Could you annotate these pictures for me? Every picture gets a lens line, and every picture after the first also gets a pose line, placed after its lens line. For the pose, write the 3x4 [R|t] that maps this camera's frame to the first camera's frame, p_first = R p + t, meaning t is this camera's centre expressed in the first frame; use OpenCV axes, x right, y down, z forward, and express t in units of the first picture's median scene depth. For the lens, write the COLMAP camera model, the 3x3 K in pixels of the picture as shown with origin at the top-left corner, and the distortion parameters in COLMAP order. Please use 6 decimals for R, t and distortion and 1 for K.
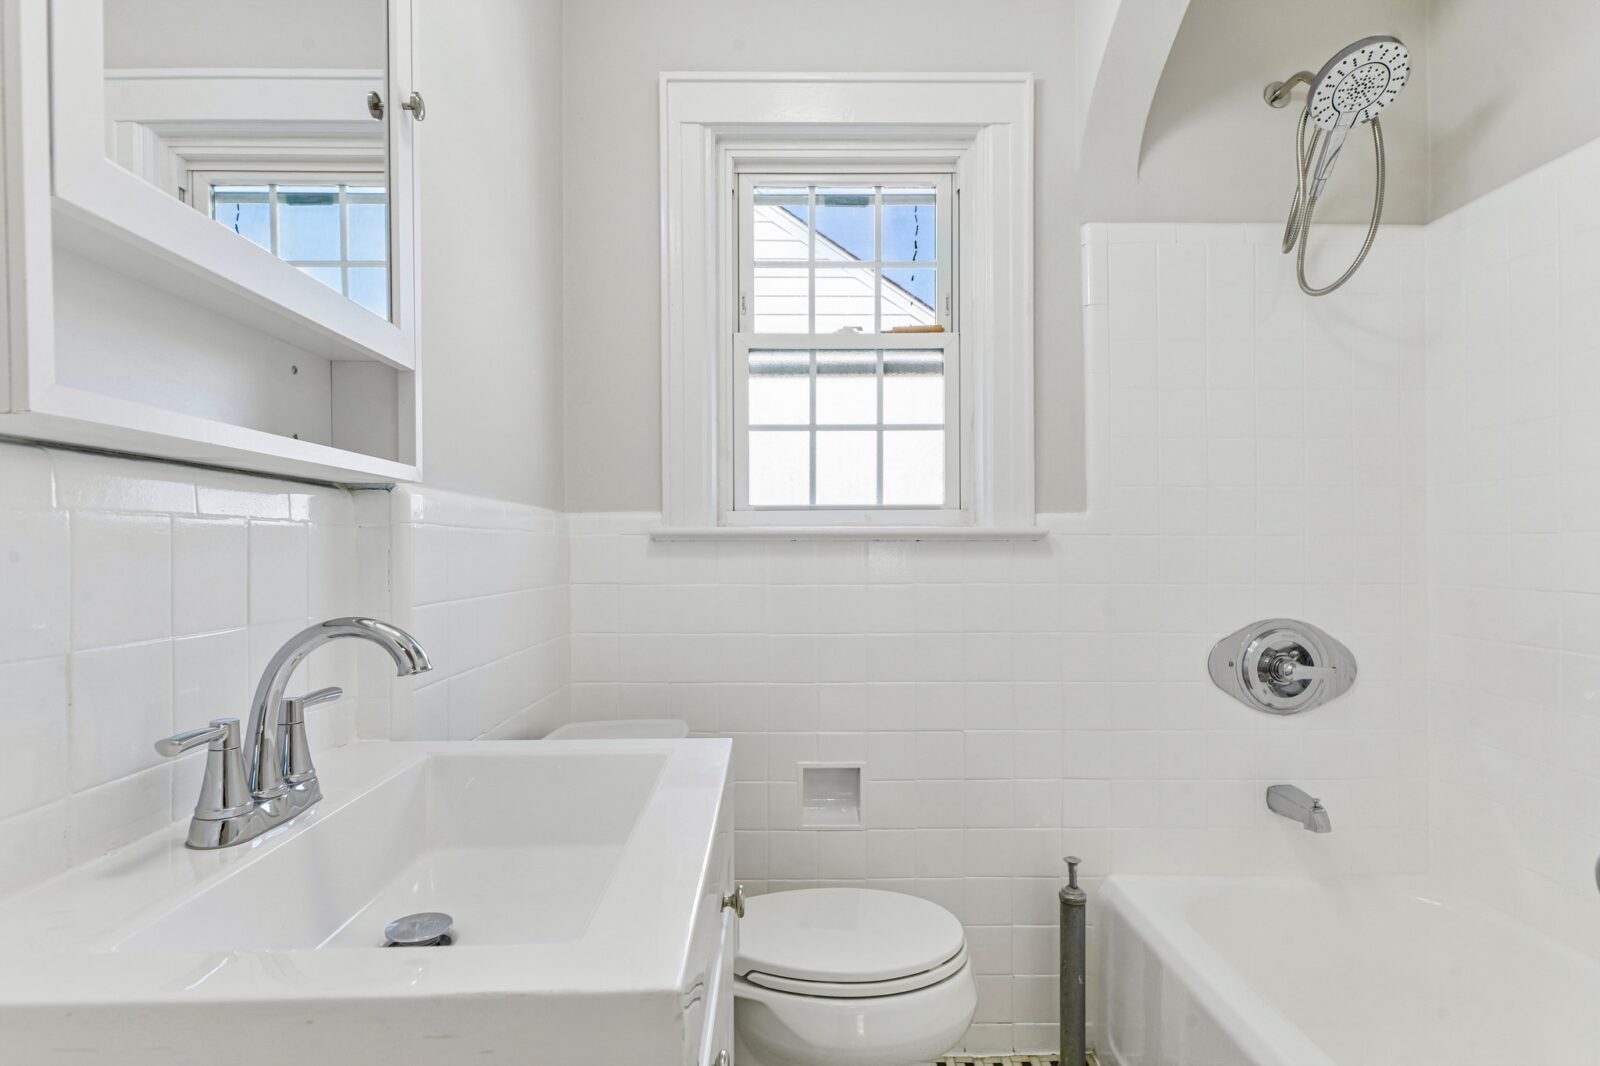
lens RADIAL K [[855.5, 0, 799.4], [0, 855.5, 544.7], [0, 0, 1]] dist [0.010038, -0.005387]
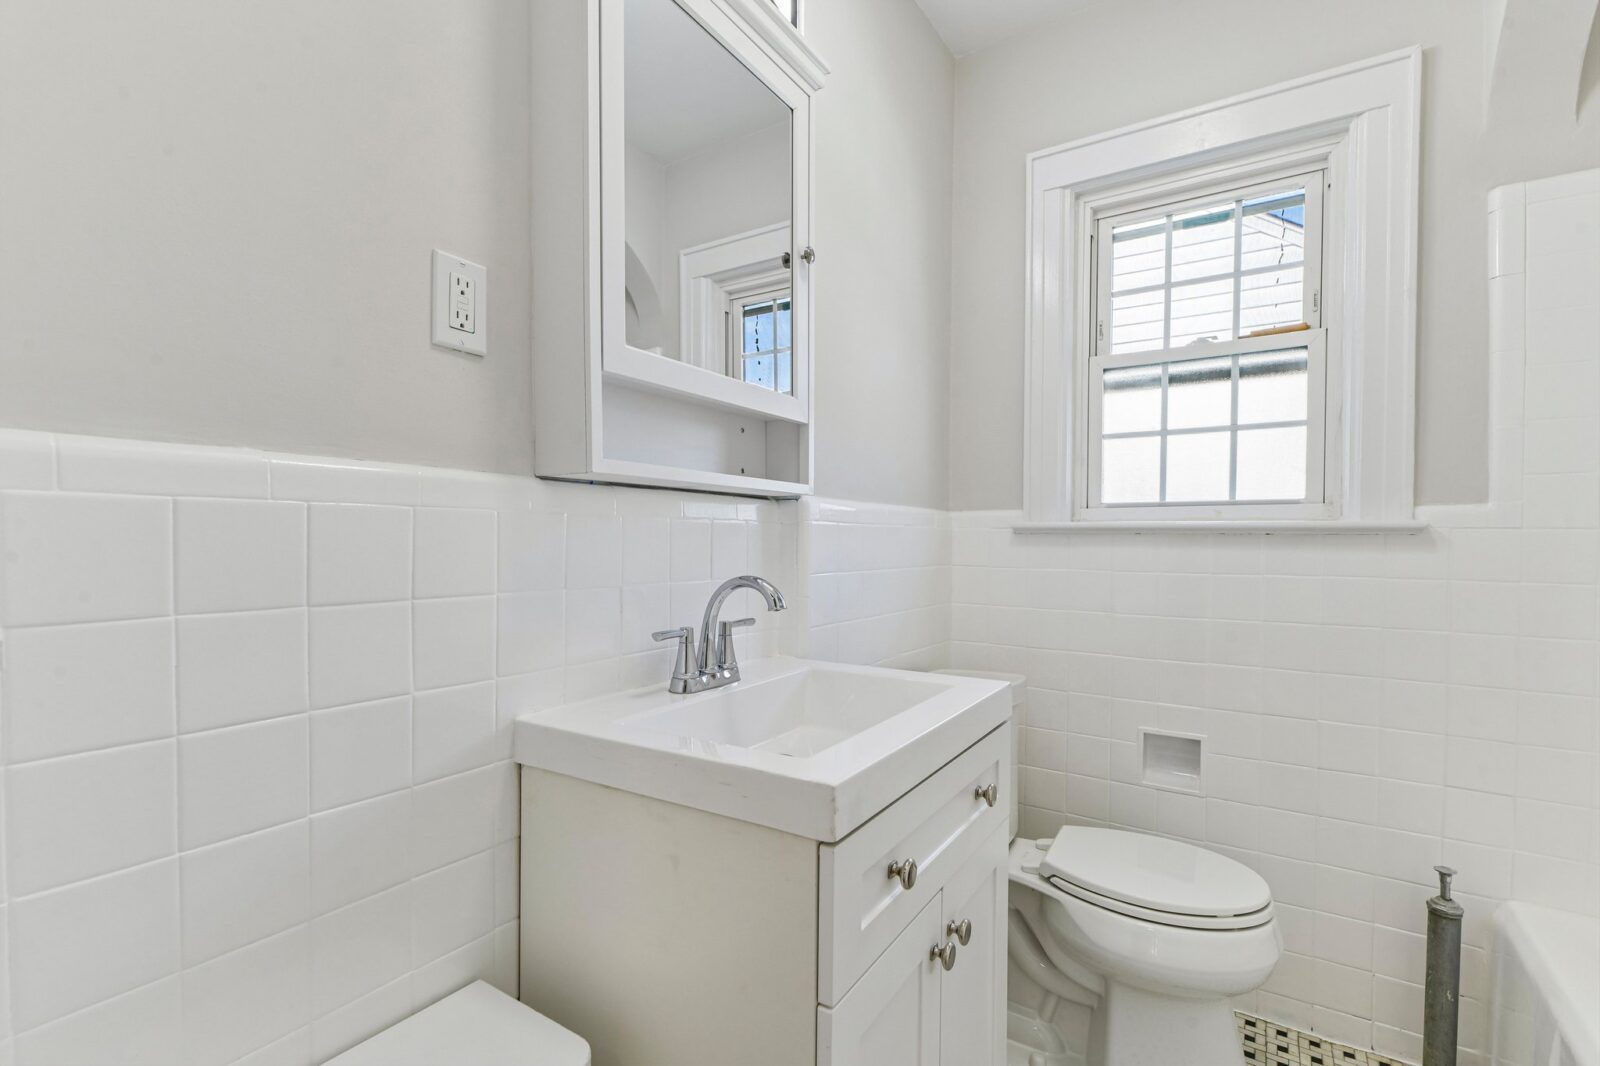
lens RADIAL K [[744.6, 0, 797.3], [0, 744.6, 547.1], [0, 0, 1]] dist [0.010463, -0.006400]
pose [[0.829667, 0.014078, -0.558081, 0.171203], [-0.006860, 0.999864, 0.015024, 0.001563], [0.558217, -0.008636, 0.829650, -0.082649]]
